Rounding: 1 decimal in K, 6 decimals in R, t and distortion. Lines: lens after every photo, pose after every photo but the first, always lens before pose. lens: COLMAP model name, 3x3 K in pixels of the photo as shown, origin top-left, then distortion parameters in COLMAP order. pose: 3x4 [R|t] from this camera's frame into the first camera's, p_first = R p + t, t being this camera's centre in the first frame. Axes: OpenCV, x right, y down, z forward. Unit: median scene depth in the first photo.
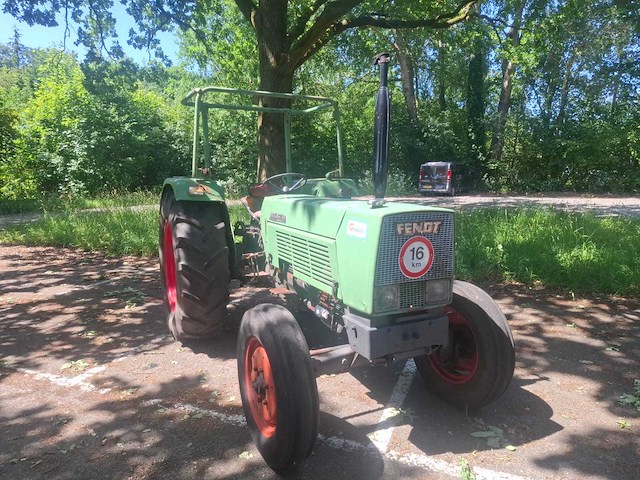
lens RADIAL K [[445.1, 0, 321.7], [0, 445.1, 240.0], [0, 0, 1]] dist [0.058626, -0.065710]
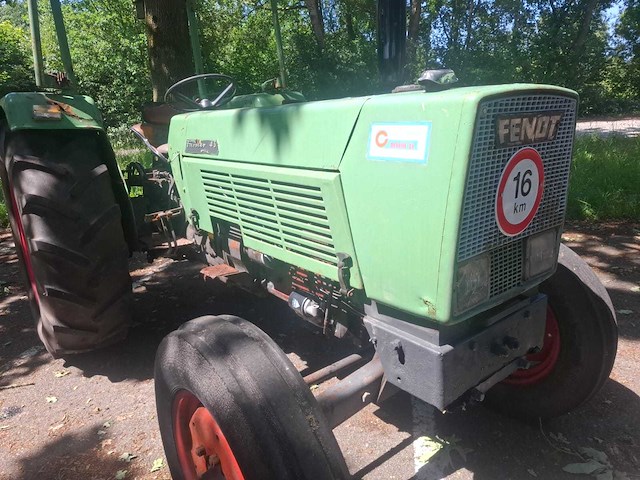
lens RADIAL K [[445.1, 0, 322.9], [0, 445.1, 240.1], [0, 0, 1]] dist [0.058626, -0.065710]
pose [[0.977713, -0.099981, 0.184613, -0.056483], [0.077033, 0.988836, 0.127553, 0.006917], [-0.195305, -0.110489, 0.974499, 0.344433]]
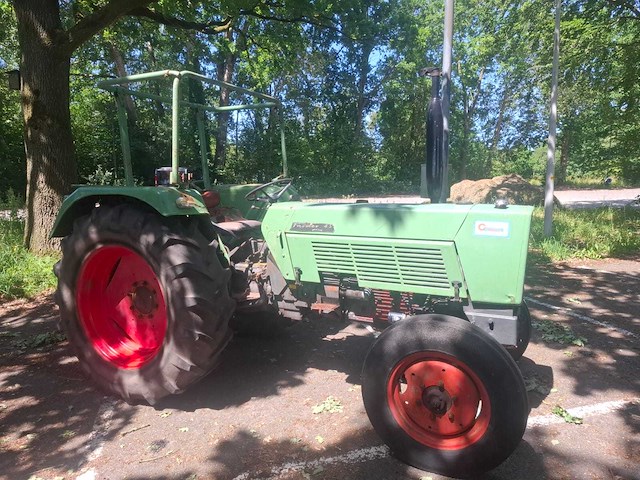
lens RADIAL K [[445.1, 0, 315.5], [0, 445.1, 236.3], [0, 0, 1]] dist [0.058626, -0.065710]
pose [[0.794378, -0.084372, 0.601535, -0.565009], [0.096265, 0.995278, 0.012472, -0.037519], [-0.599747, 0.047999, 0.798749, 0.242931]]
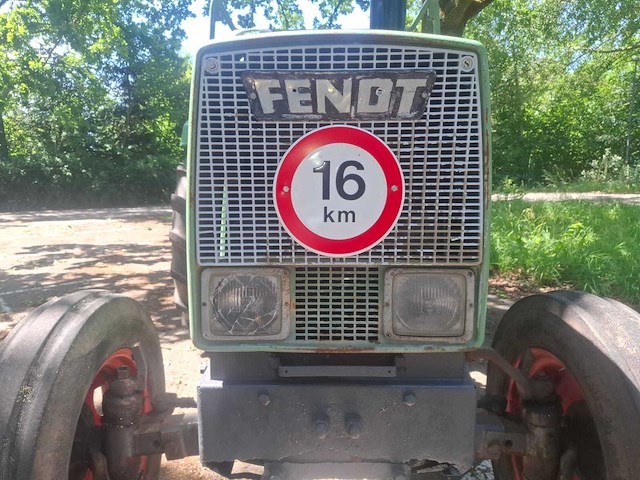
lens RADIAL K [[445.1, 0, 319.3], [0, 445.1, 246.0], [0, 0, 1]] dist [0.058626, -0.065710]
pose [[0.893204, 0.060841, -0.445516, 0.213214], [-0.056873, 0.998133, 0.022284, 0.043832], [0.446040, 0.005434, 0.894996, 0.428658]]
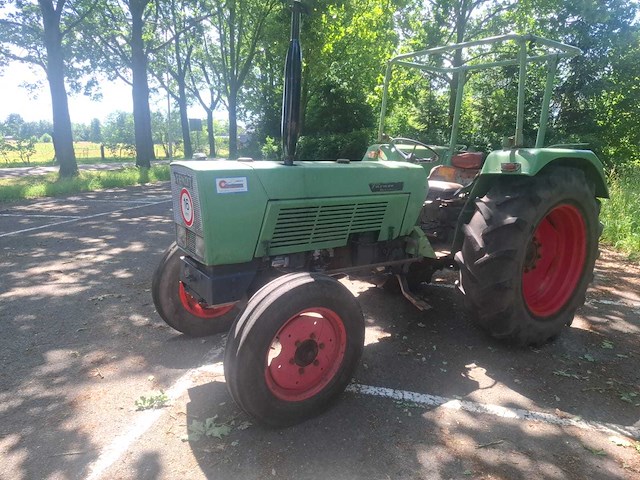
lens RADIAL K [[445.1, 0, 320.0], [0, 445.1, 241.0], [0, 0, 1]] dist [0.058626, -0.065710]
pose [[0.140700, 0.220962, -0.965080, 0.829806], [-0.172188, 0.965383, 0.195928, -0.096186], [0.974964, 0.138608, 0.173877, 0.699728]]
